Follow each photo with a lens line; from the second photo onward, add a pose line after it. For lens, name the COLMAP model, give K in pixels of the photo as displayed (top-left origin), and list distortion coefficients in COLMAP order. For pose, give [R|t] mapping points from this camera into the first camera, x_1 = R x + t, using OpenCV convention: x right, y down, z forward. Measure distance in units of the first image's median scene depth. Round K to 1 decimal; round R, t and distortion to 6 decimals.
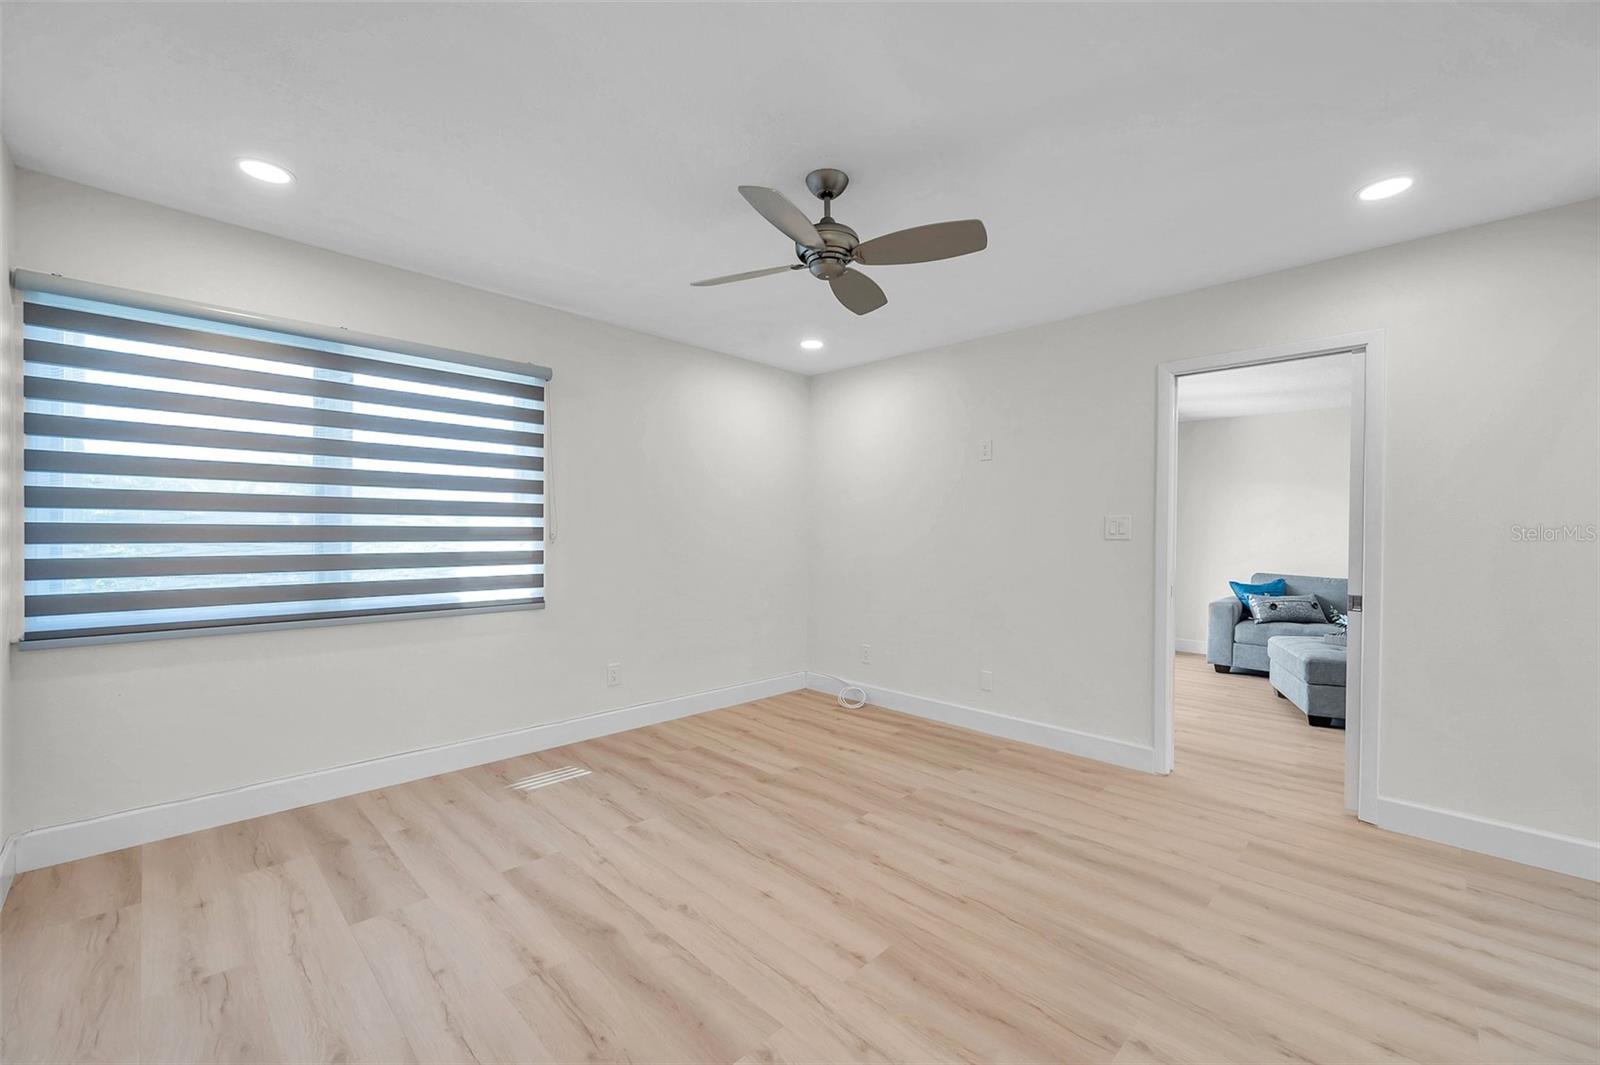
lens RADIAL K [[648.8, 0, 802.4], [0, 648.8, 538.0], [0, 0, 1]] dist [-0.000007, 0.000184]
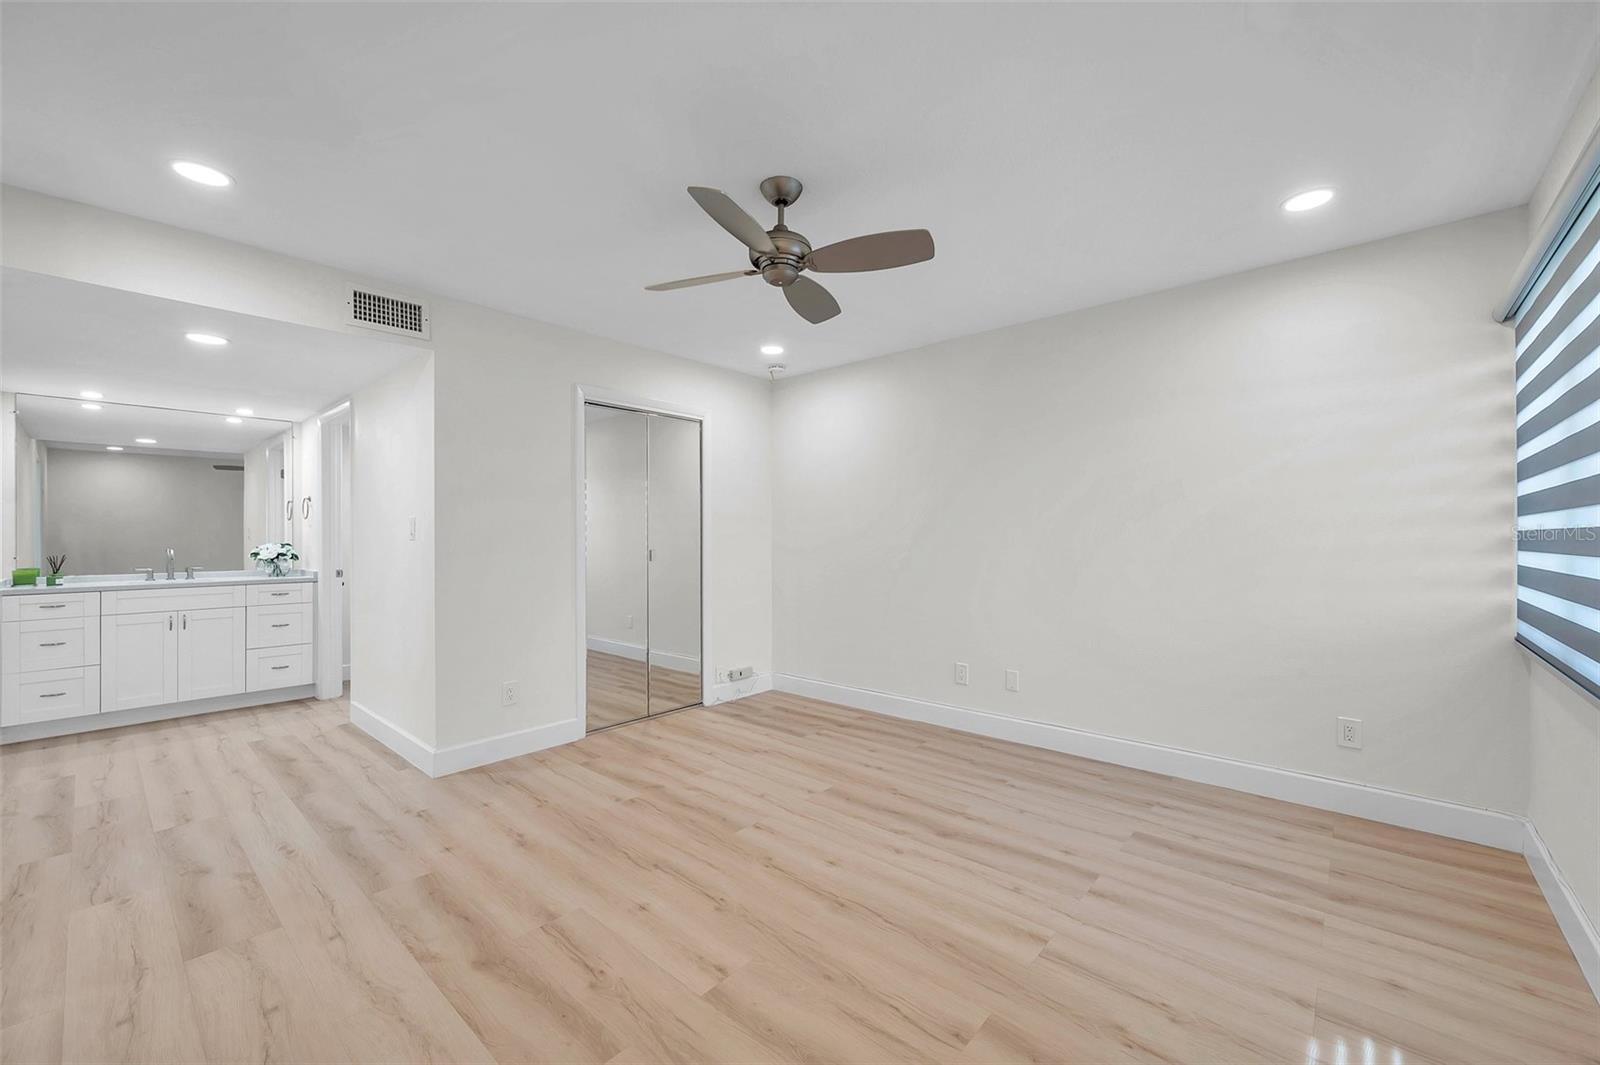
lens RADIAL K [[632.2, 0, 801.4], [0, 632.2, 535.7], [0, 0, 1]] dist [-0.000812, 0.000142]
pose [[-0.998644, -0.006474, -0.051658, 0.042162], [-0.006766, 0.999962, 0.005480, -0.010258], [0.051620, 0.005822, -0.998650, 1.557132]]
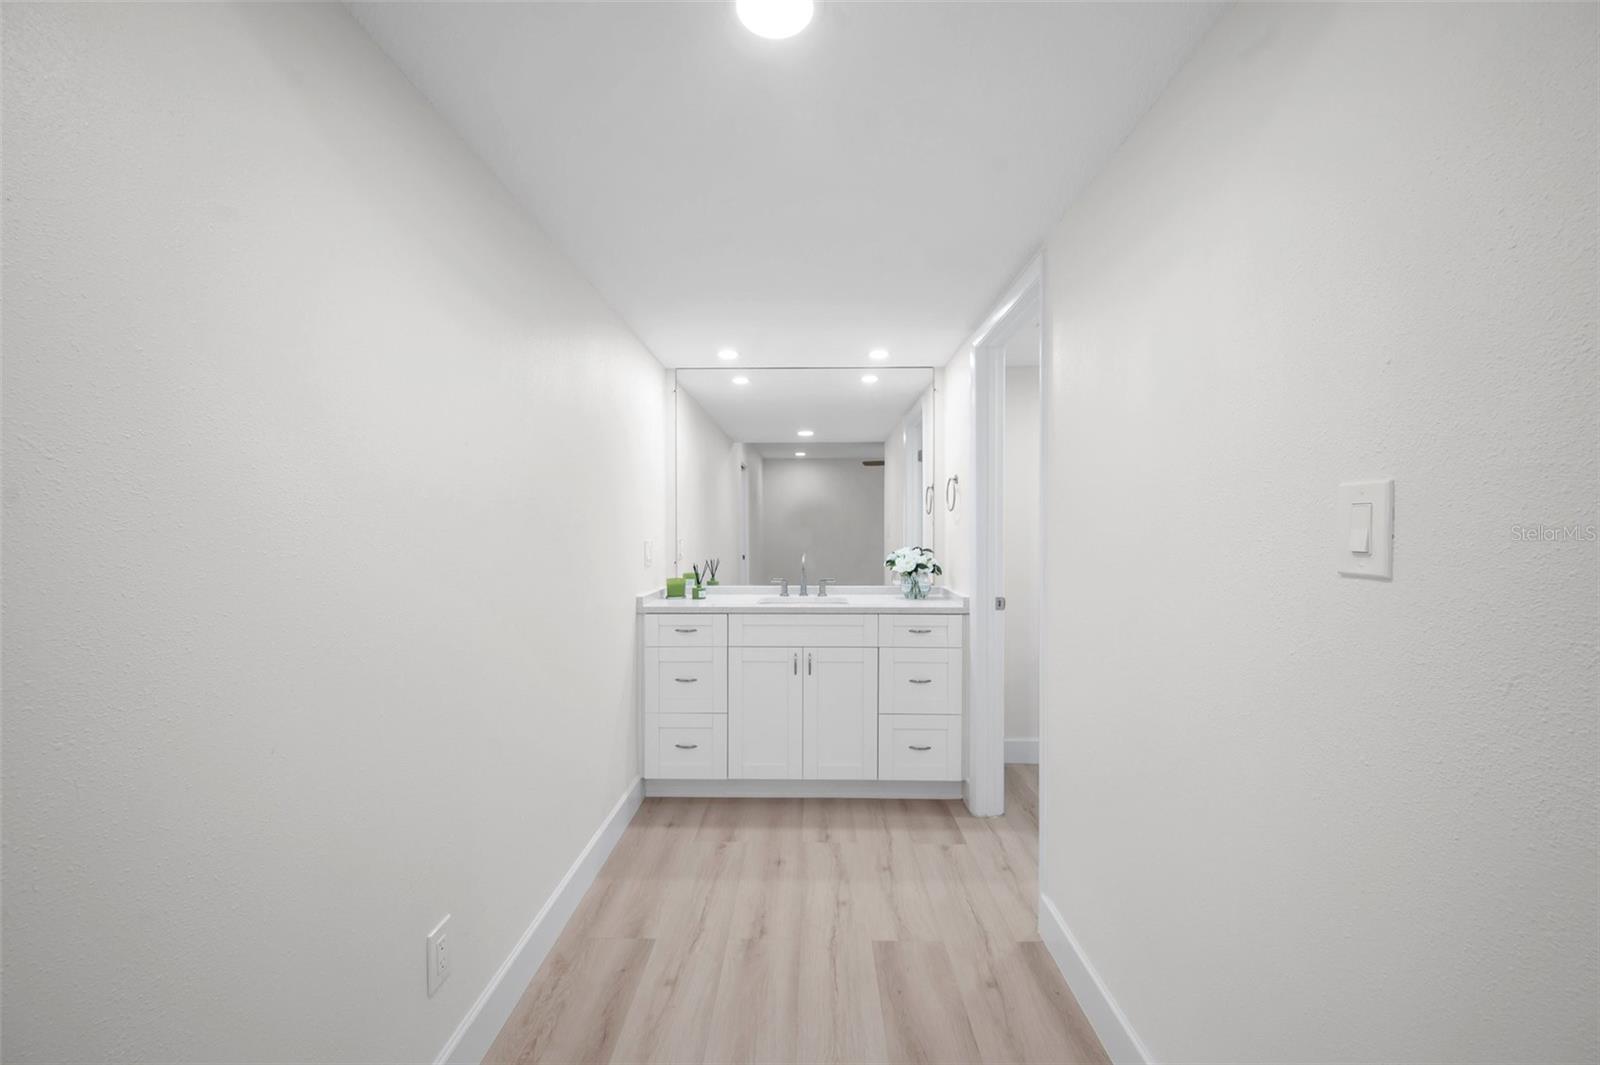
lens RADIAL K [[632.2, 0, 801.4], [0, 632.2, 535.7], [0, 0, 1]] dist [-0.000812, 0.000142]
pose [[-0.687877, -0.011603, 0.725735, 0.685386], [-0.002122, 0.999900, 0.013975, -0.009616], [-0.725824, 0.008073, -0.687833, 0.709942]]
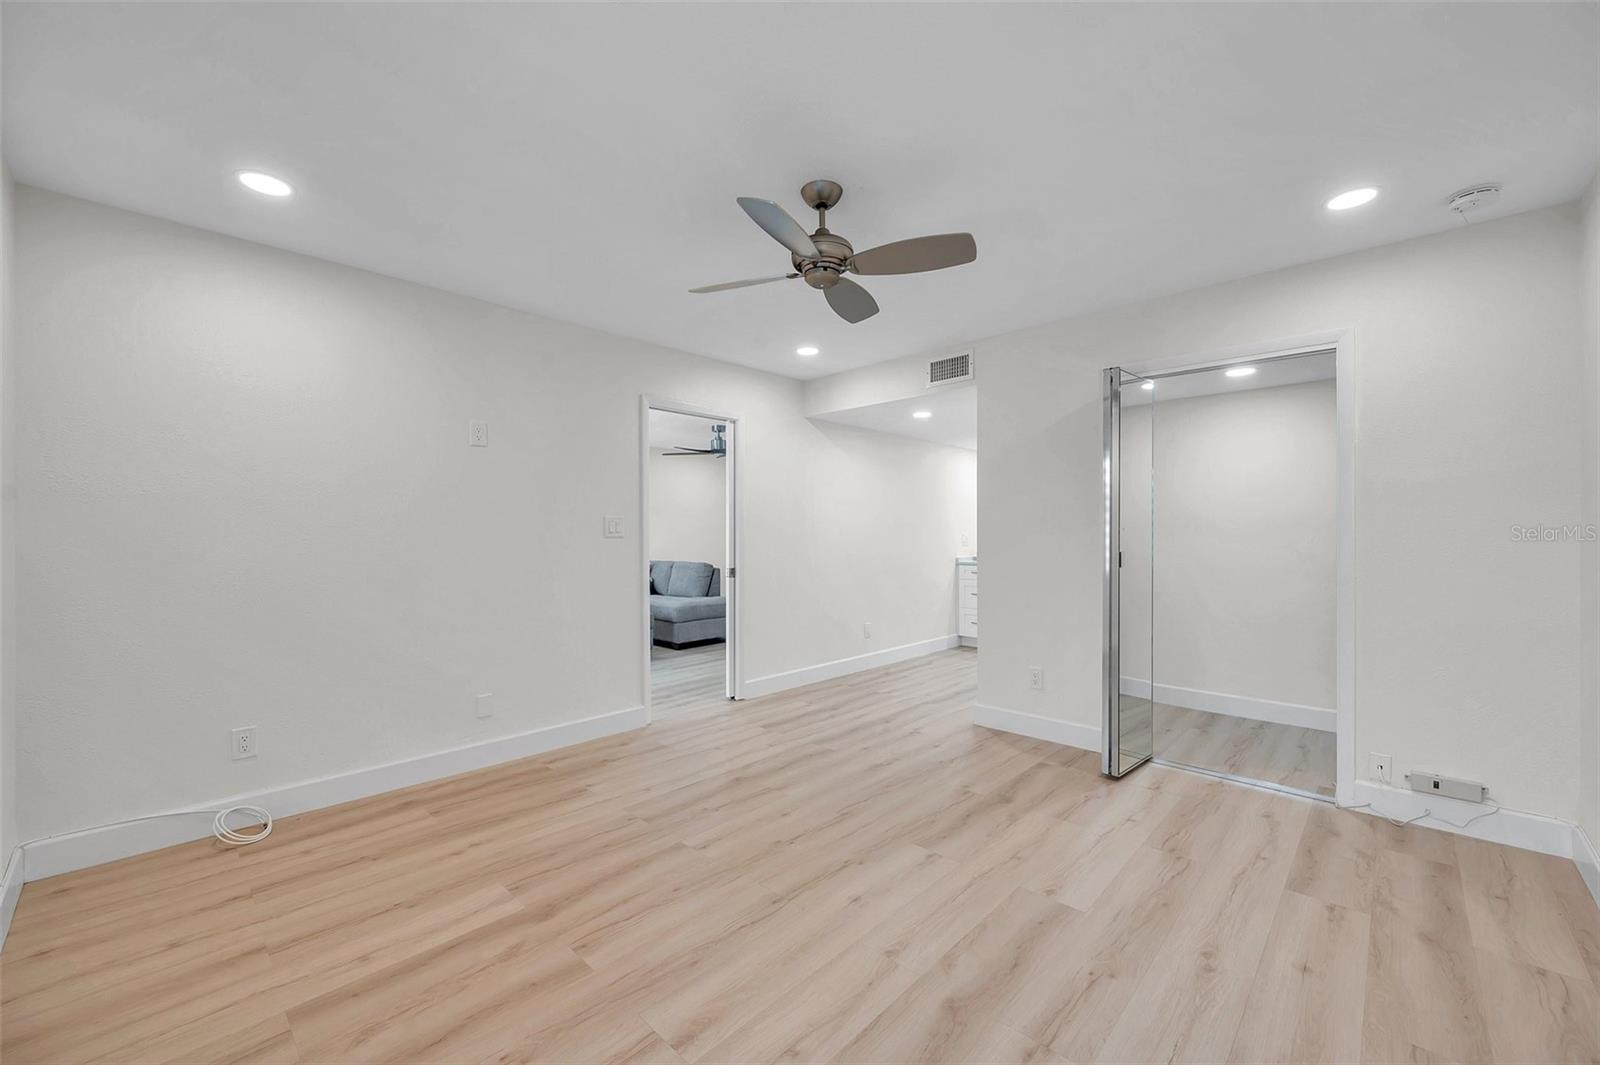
lens RADIAL K [[628.2, 0, 805.7], [0, 628.2, 534.5], [0, 0, 1]] dist [-0.000509, -0.000086]
pose [[-0.019067, -0.010629, 0.999762, -0.757760], [0.008638, 0.999904, 0.010795, -0.014366], [-0.999781, 0.008842, -0.018973, 0.819496]]
